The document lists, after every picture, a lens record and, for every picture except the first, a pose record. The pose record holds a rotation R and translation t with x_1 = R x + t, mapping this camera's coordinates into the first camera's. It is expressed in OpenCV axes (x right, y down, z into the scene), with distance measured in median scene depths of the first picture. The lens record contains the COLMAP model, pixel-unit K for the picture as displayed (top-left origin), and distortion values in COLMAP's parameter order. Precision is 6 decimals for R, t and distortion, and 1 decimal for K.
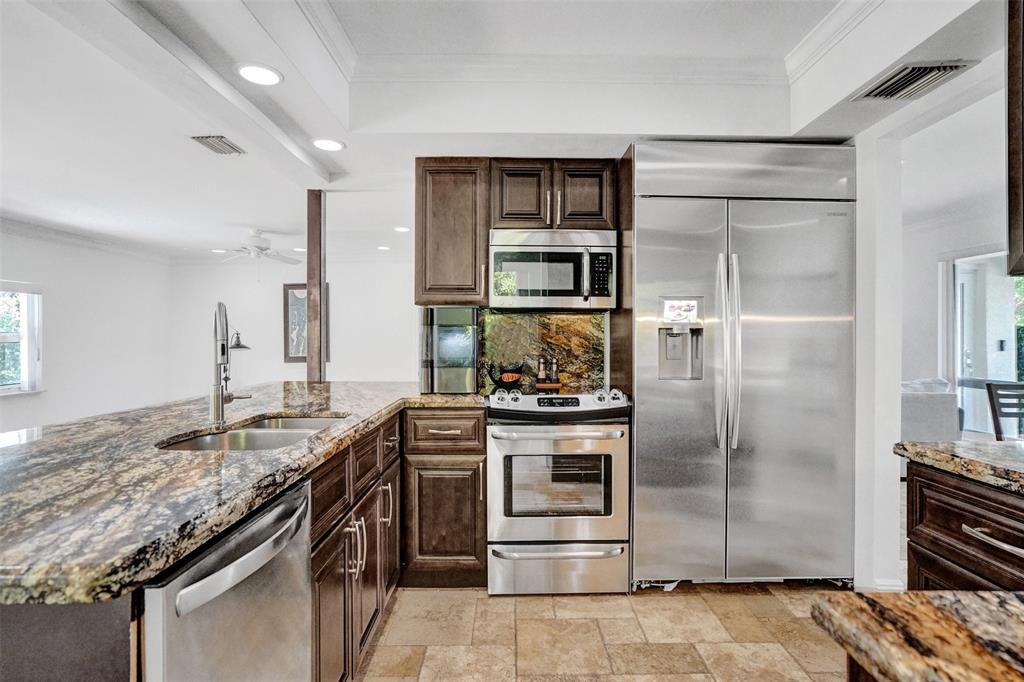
lens RADIAL K [[500.3, 0, 502.0], [0, 500.3, 327.0], [0, 0, 1]] dist [-0.027251, 0.000501]
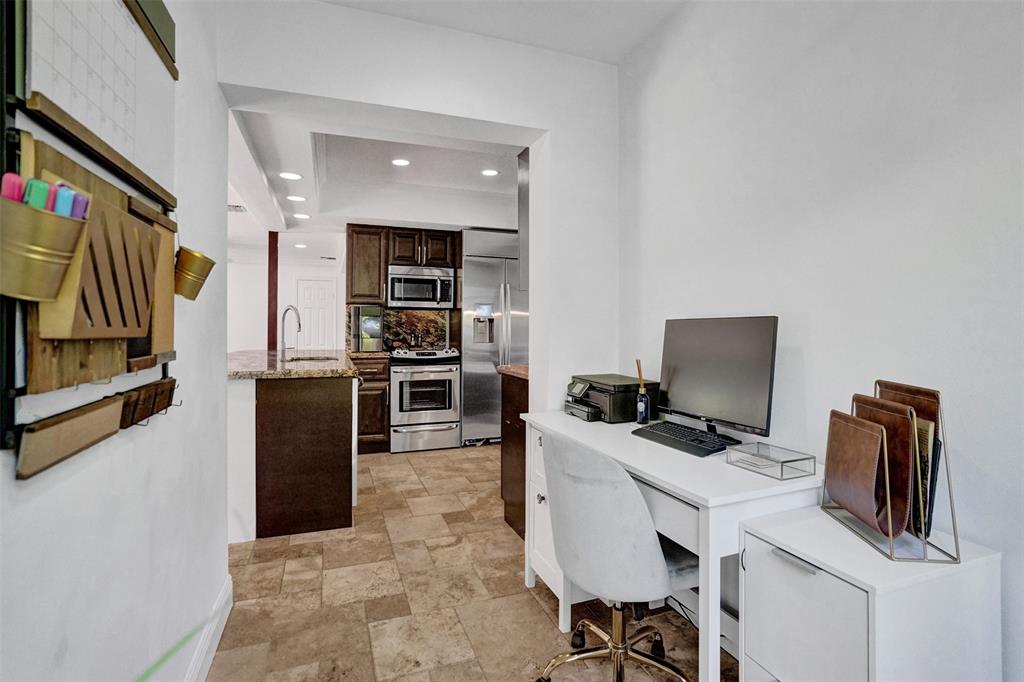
lens RADIAL K [[500.3, 0, 502.0], [0, 500.3, 327.0], [0, 0, 1]] dist [-0.027251, 0.000501]
pose [[0.935106, 0.001875, 0.354364, -0.294247], [-0.004984, 0.999957, 0.007860, 0.021264], [-0.354334, -0.009116, 0.935074, -0.926654]]
